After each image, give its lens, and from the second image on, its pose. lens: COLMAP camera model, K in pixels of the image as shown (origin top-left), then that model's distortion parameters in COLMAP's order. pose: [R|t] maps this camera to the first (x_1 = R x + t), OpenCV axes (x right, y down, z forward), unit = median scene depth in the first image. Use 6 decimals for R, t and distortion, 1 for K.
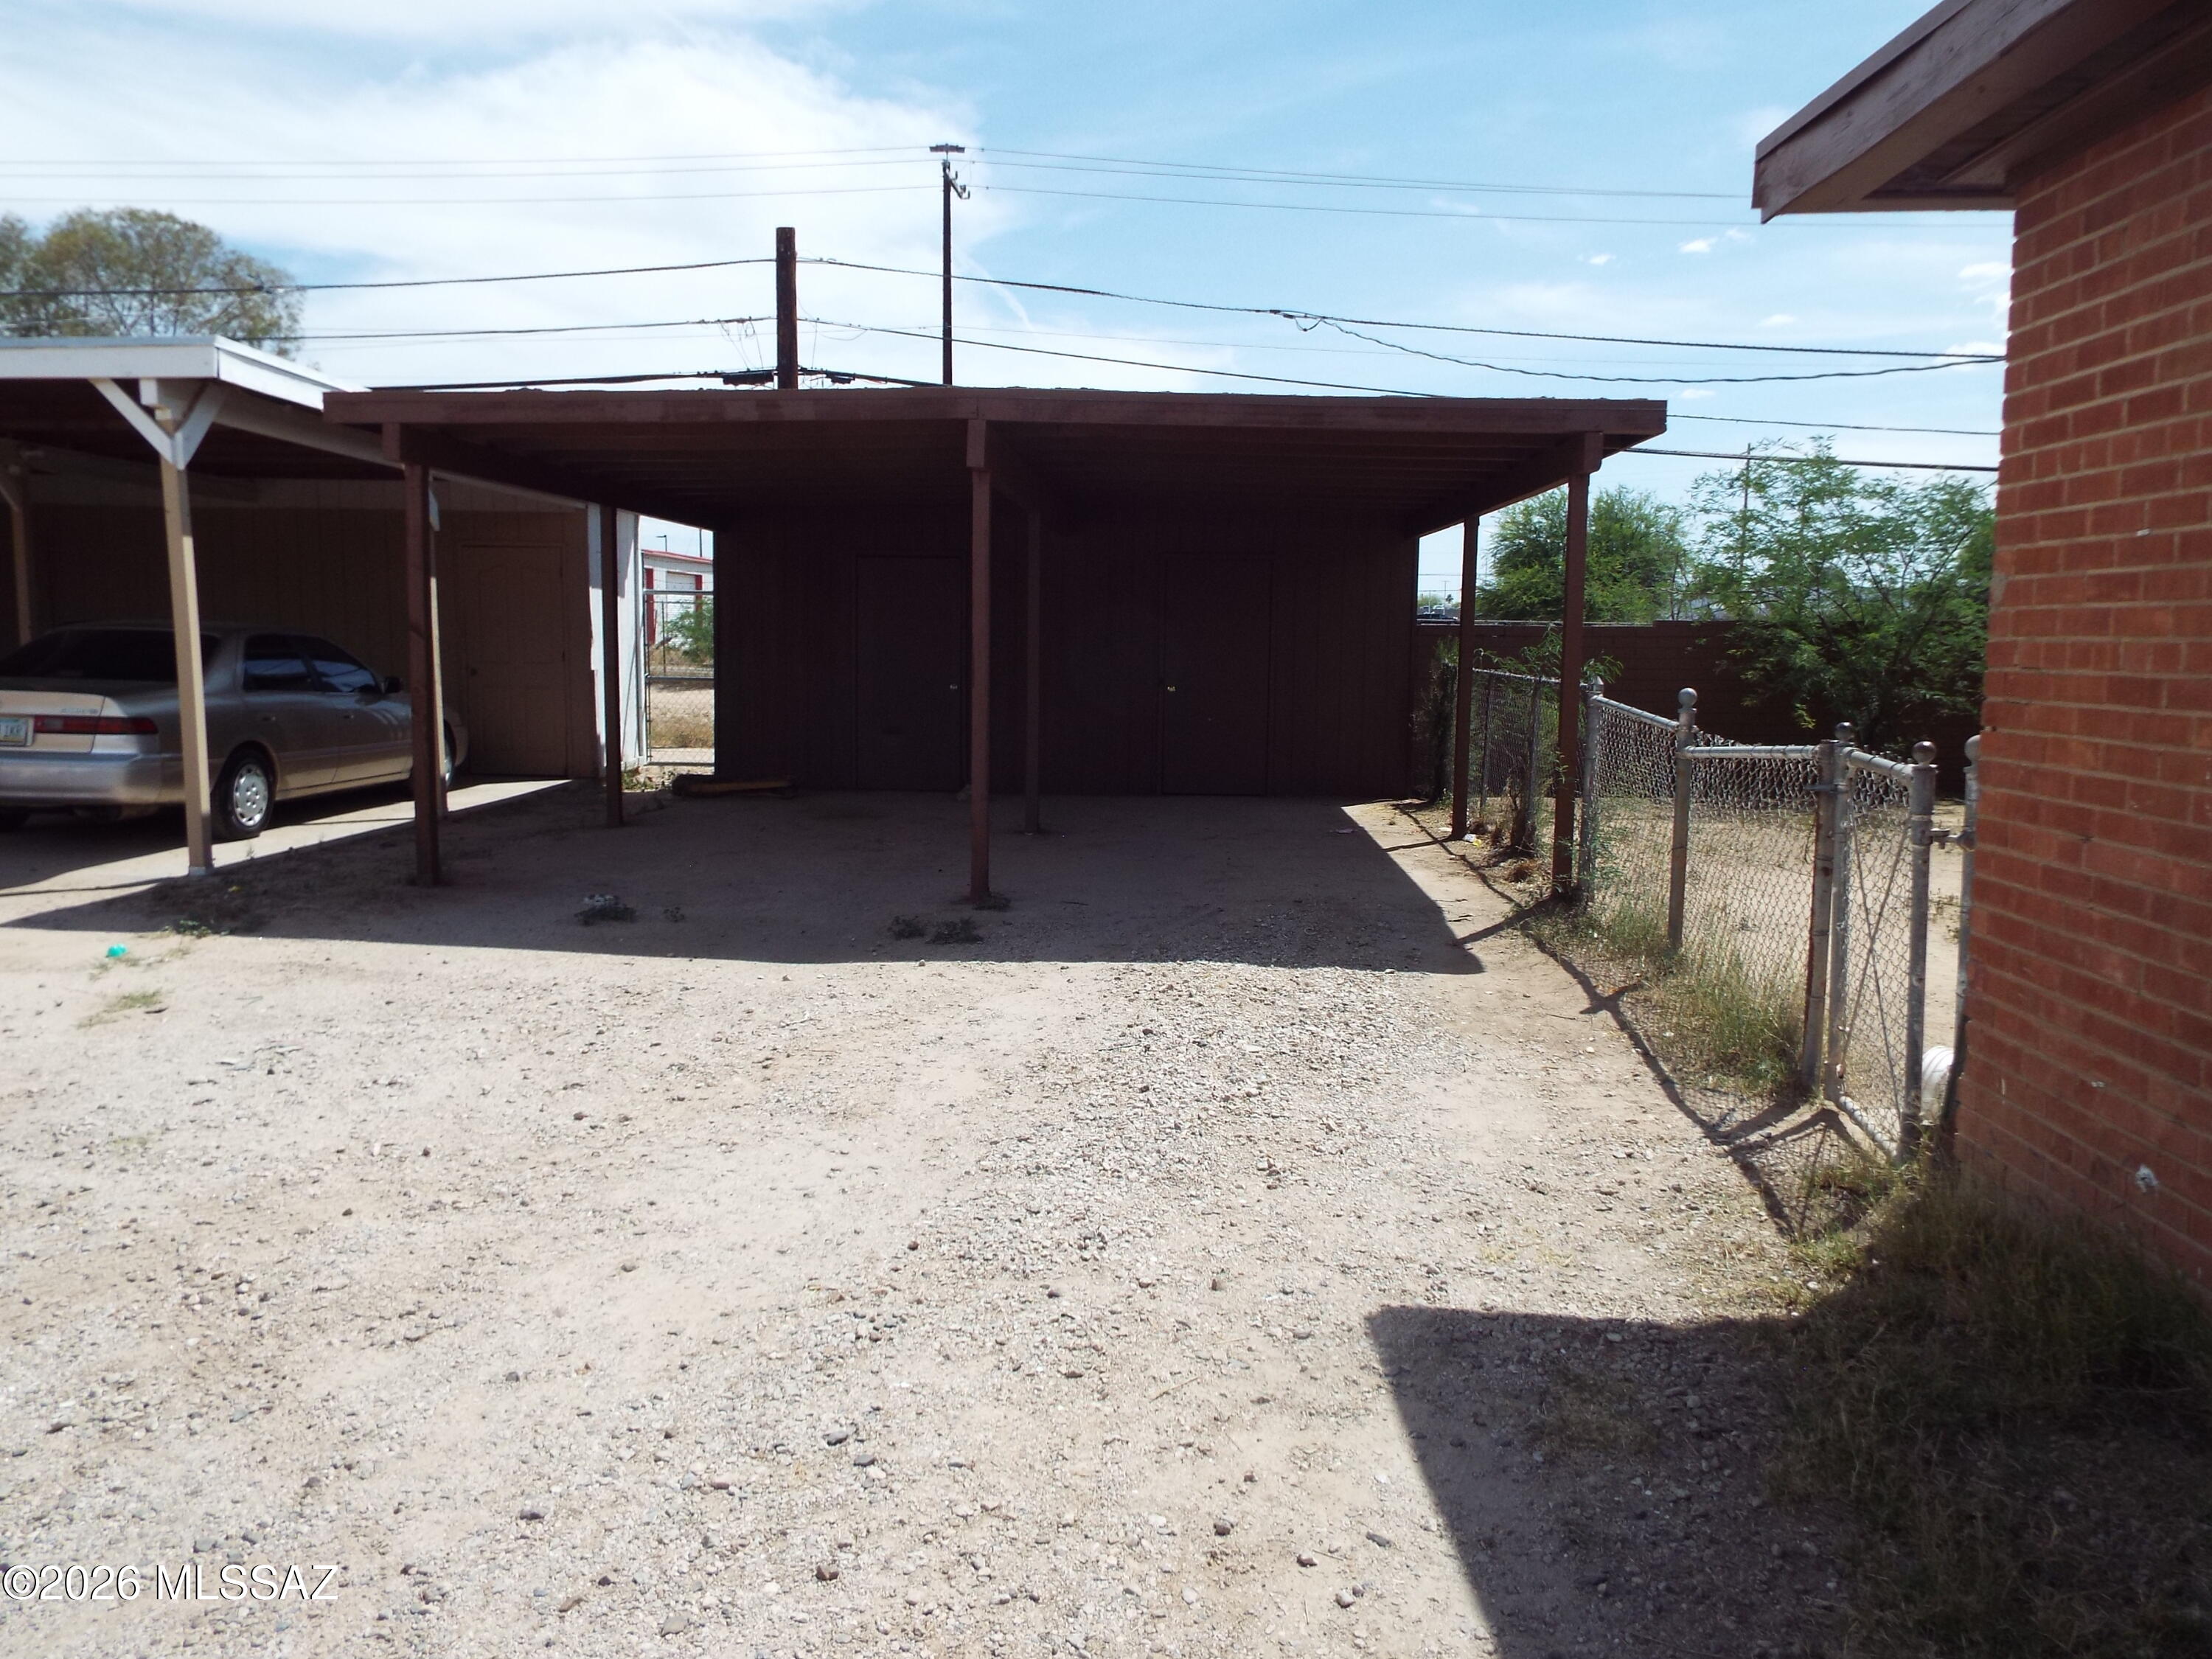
lens RADIAL K [[1603.7, 0, 1104.6], [0, 1603.7, 827.4], [0, 0, 1]] dist [-0.015000, 0.017708]
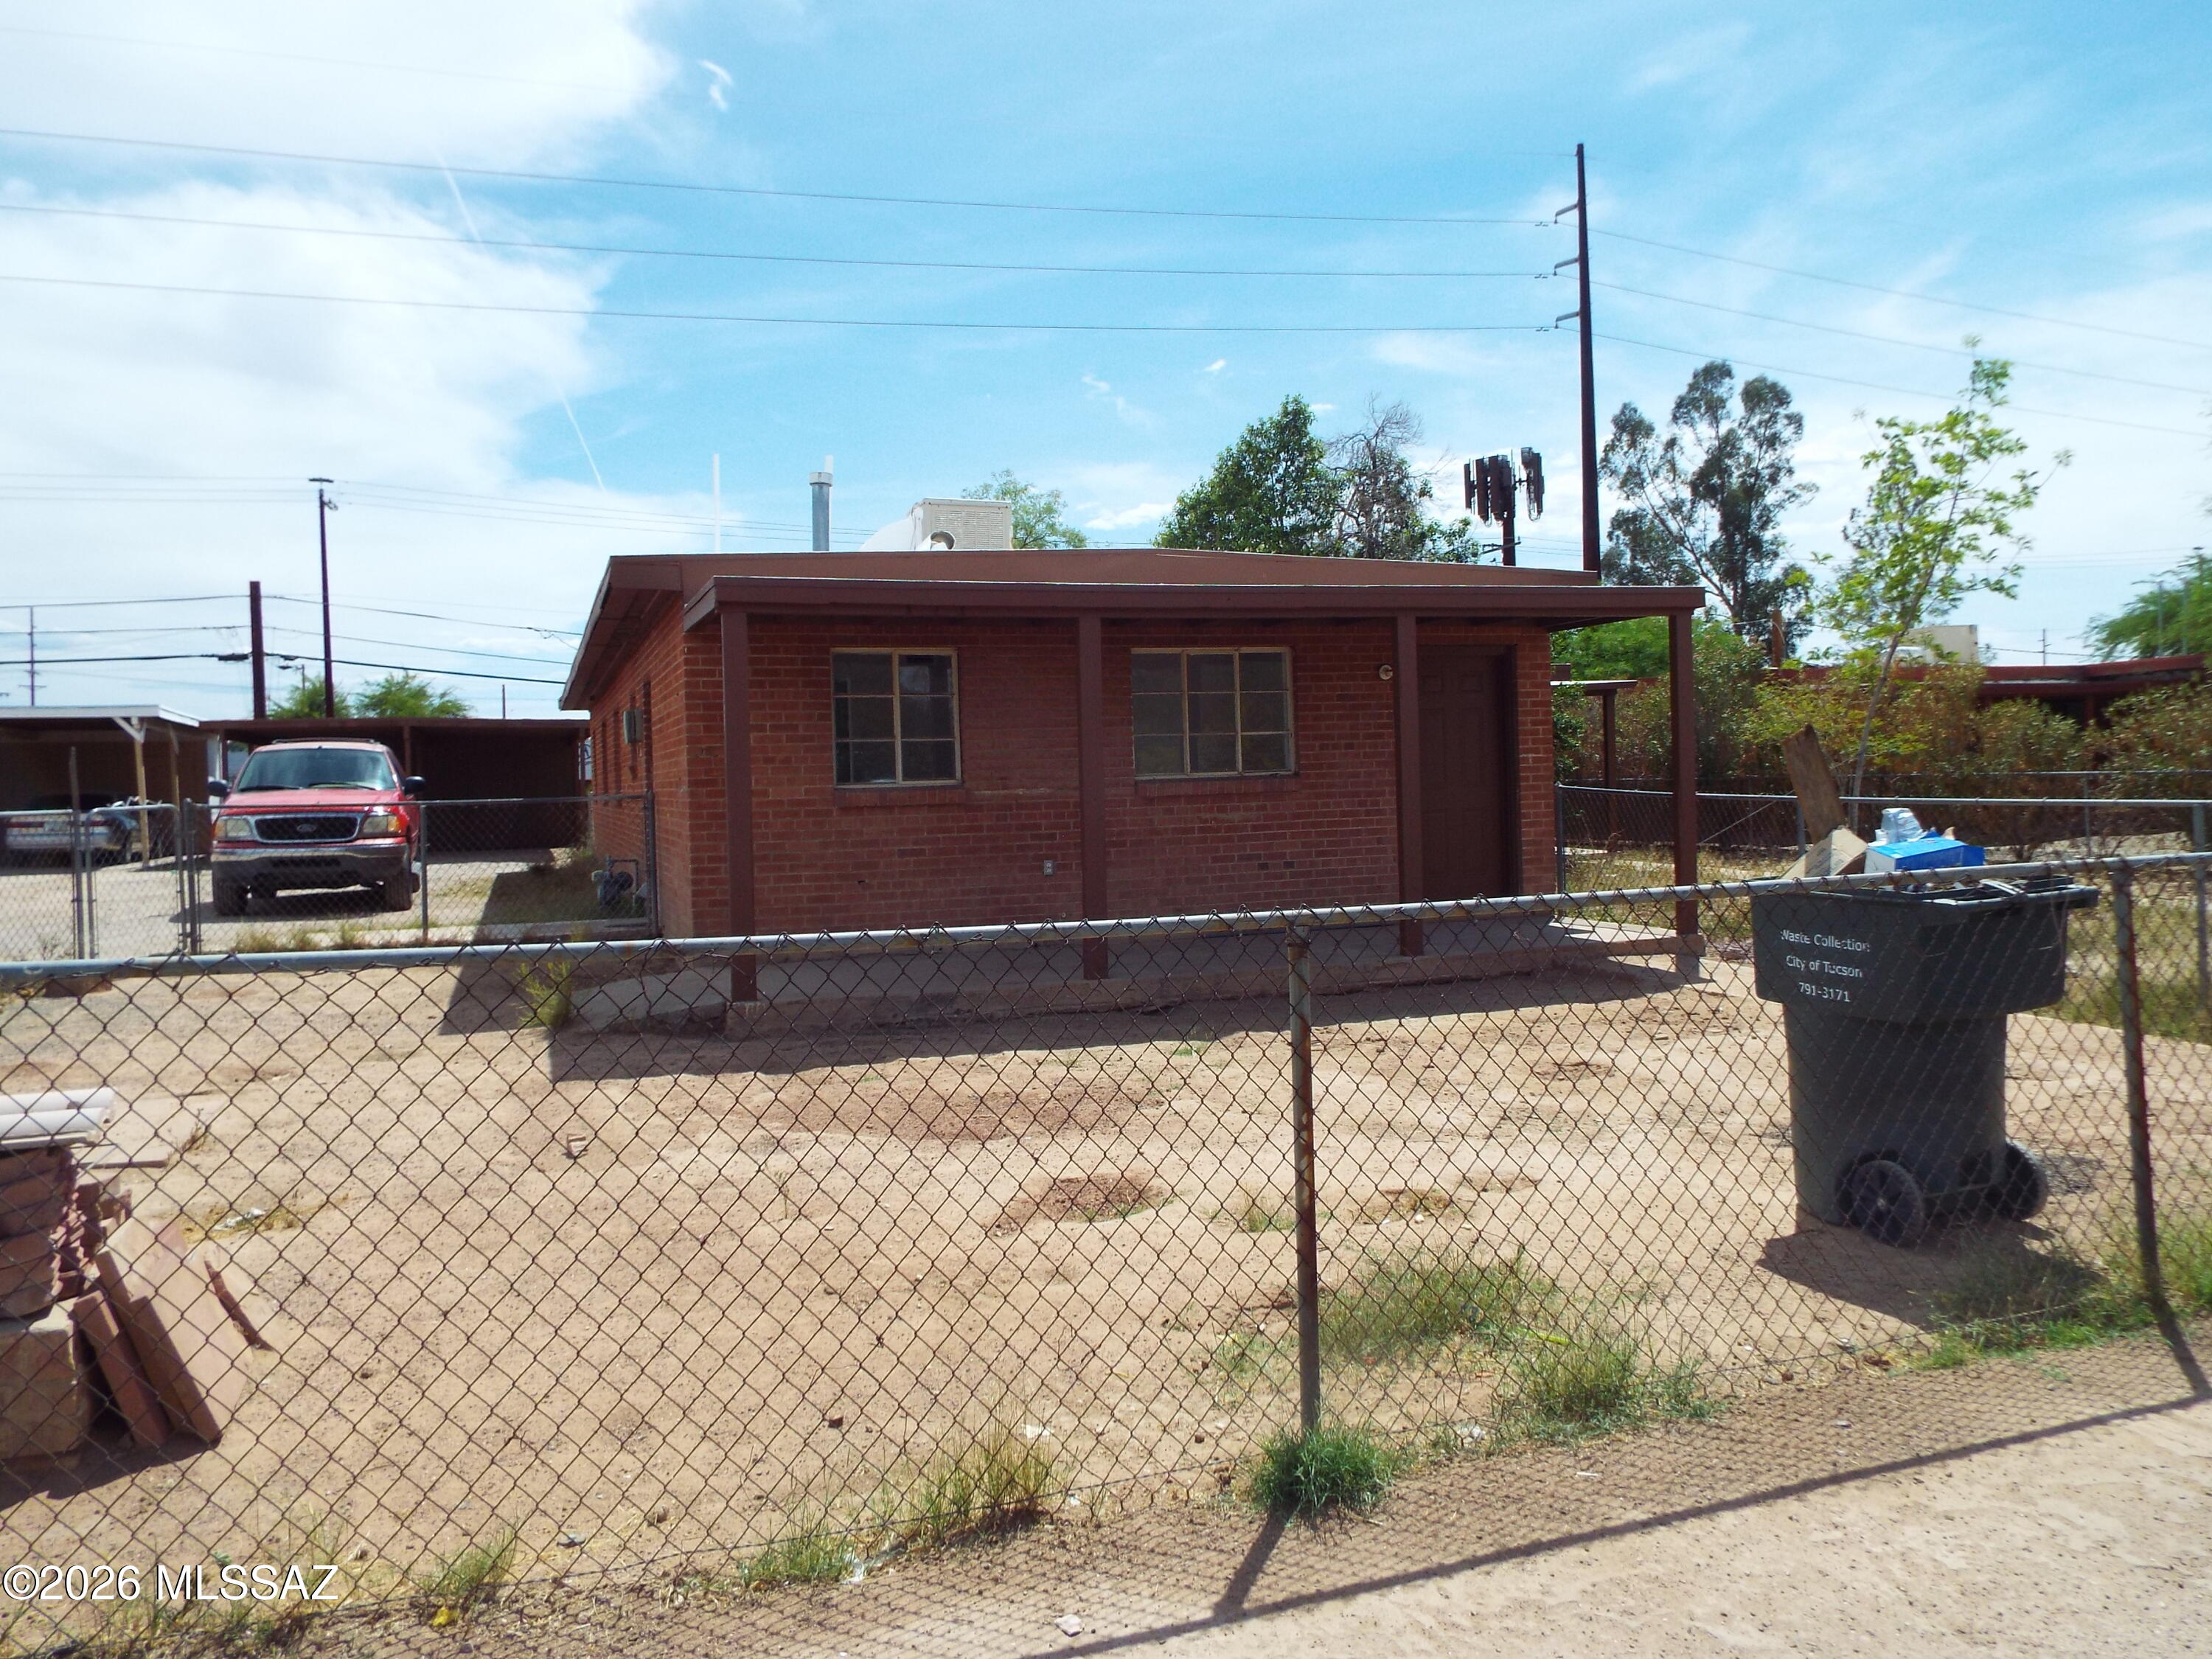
lens RADIAL K [[1603.7, 0, 1119.6], [0, 1603.7, 830.9], [0, 0, 1]] dist [-0.015000, 0.017708]
pose [[0.920988, -0.044325, 0.387062, -0.002162], [0.079623, 0.993952, -0.075634, 0.143229], [-0.381369, 0.100477, 0.918946, -1.091554]]
